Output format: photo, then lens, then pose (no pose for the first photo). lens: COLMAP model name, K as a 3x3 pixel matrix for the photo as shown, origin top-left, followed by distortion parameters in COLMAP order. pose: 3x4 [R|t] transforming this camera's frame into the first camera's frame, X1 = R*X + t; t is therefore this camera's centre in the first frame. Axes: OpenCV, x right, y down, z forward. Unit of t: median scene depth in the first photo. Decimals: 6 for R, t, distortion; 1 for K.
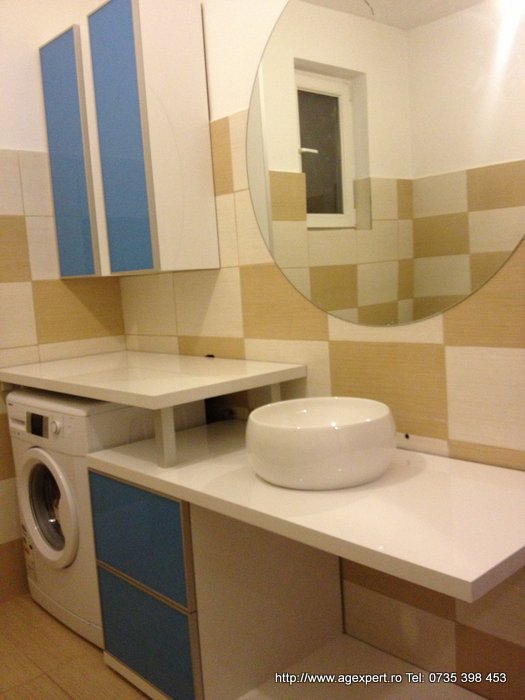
lens RADIAL K [[659.4, 0, 262.5], [0, 659.4, 350.0], [0, 0, 1]] dist [0.140209, -0.305924]
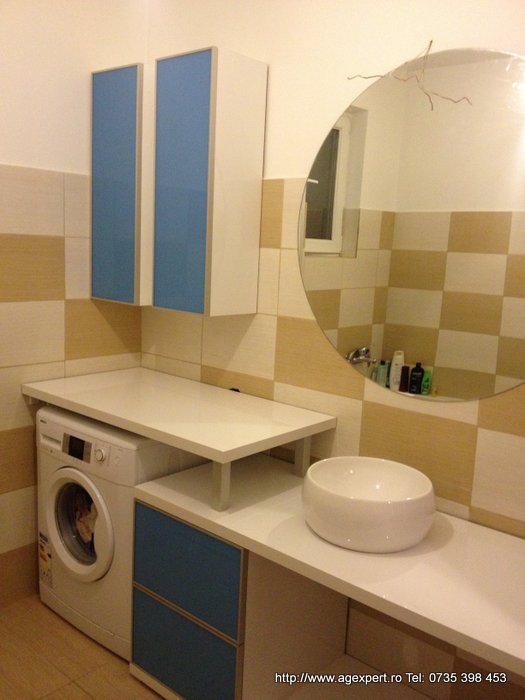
lens RADIAL K [[650.8, 0, 262.5], [0, 650.8, 350.0], [0, 0, 1]] dist [0.148426, -0.332928]
pose [[0.987241, 0.091900, 0.130033, -0.195888], [-0.098331, 0.994184, 0.043922, -0.116760], [-0.125241, -0.056147, 0.990536, -0.061805]]
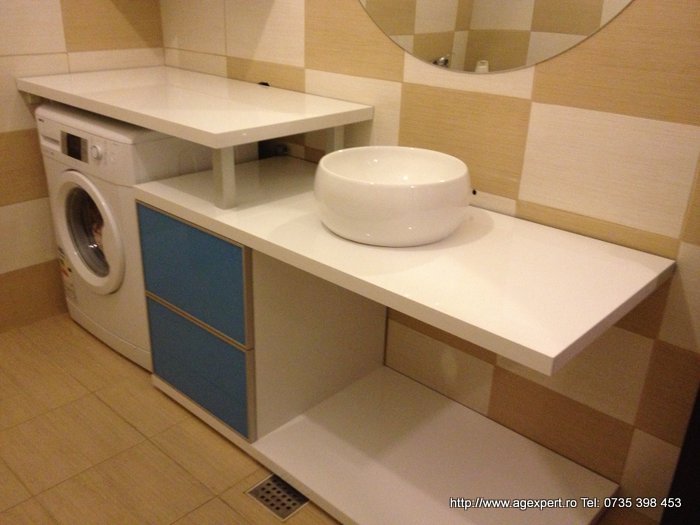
lens RADIAL K [[650.8, 0, 350.0], [0, 650.8, 262.5], [0, 0, 1]] dist [0.148426, -0.332928]
pose [[0.992170, 0.052437, 0.113357, -0.056085], [-0.082760, 0.955765, 0.282247, -0.023548], [-0.093542, -0.289419, 0.952621, 0.053662]]
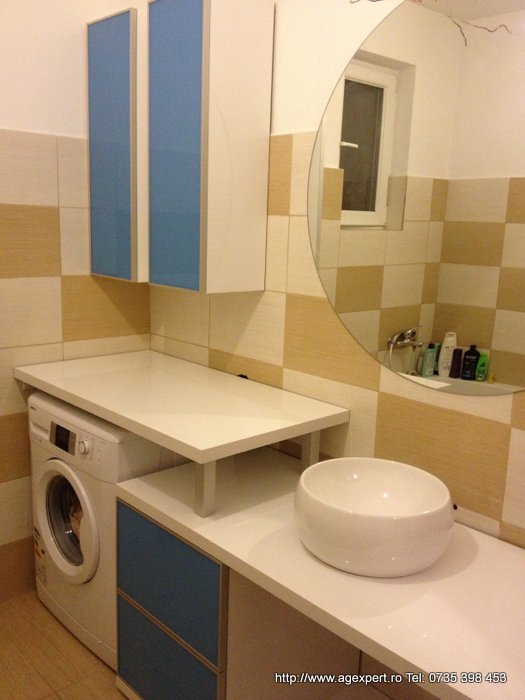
lens RADIAL K [[650.8, 0, 262.5], [0, 650.8, 350.0], [0, 0, 1]] dist [0.148426, -0.332928]
pose [[0.995031, 0.095597, 0.027831, -0.088645], [-0.097581, 0.991856, 0.081851, -0.120148], [-0.019780, -0.084160, 0.996256, 0.057544]]
